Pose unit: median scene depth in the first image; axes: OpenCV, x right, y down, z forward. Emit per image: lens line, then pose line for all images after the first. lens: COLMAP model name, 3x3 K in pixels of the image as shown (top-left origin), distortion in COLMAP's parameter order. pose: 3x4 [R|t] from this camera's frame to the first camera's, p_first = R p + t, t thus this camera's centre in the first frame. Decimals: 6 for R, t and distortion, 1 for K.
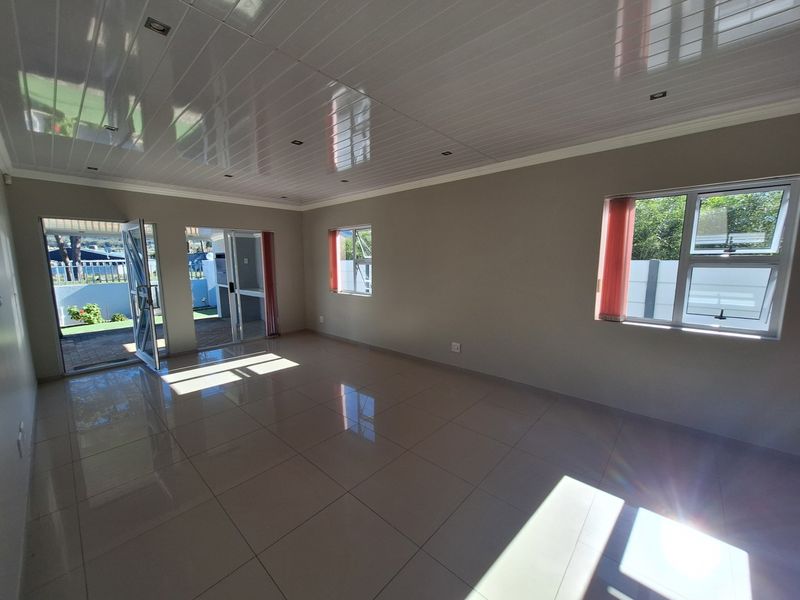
lens RADIAL K [[314.6, 0, 400.0], [0, 314.6, 300.0], [0, 0, 1]] dist [-0.005734, 0.000188]
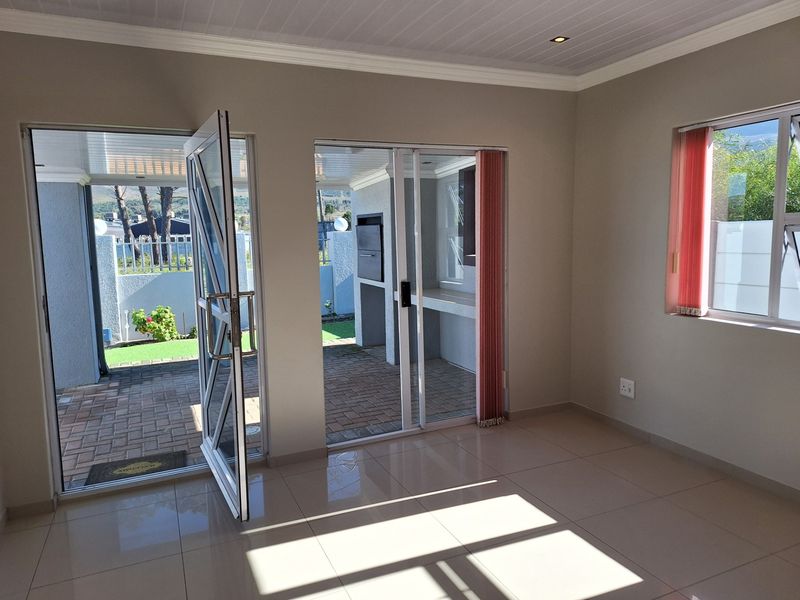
lens RADIAL K [[554.9, 0, 402.8], [0, 554.9, 290.8], [0, 0, 1]] dist [0.059948, -0.072357]
pose [[0.917479, 0.027949, -0.396800, -0.242011], [-0.035284, 0.999315, -0.011195, -0.032959], [0.396215, 0.024272, 0.917837, 0.326789]]
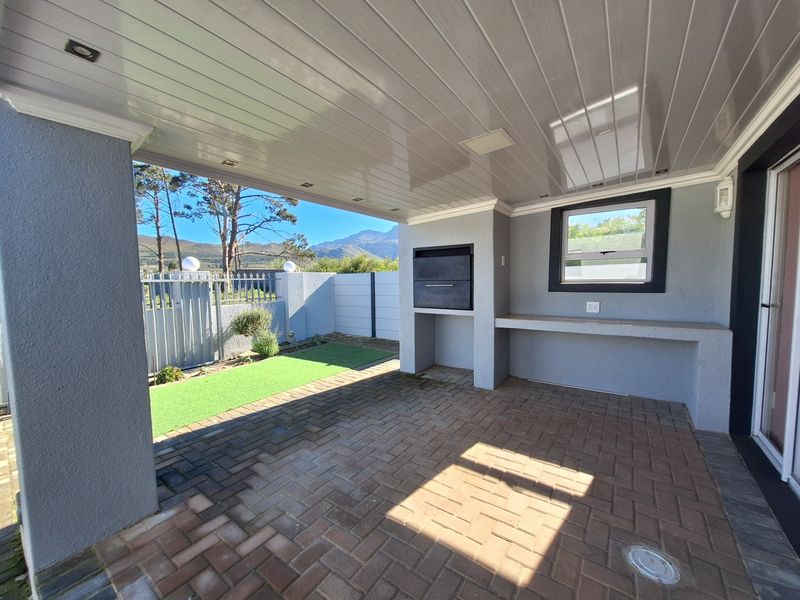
lens RADIAL K [[314.6, 0, 400.0], [0, 314.6, 300.0], [0, 0, 1]] dist [-0.005734, 0.000188]
pose [[0.995222, -0.013924, 0.096639, -0.901207], [0.020522, 0.997500, -0.067621, -0.041126], [-0.095456, 0.069281, 0.993020, 0.675698]]
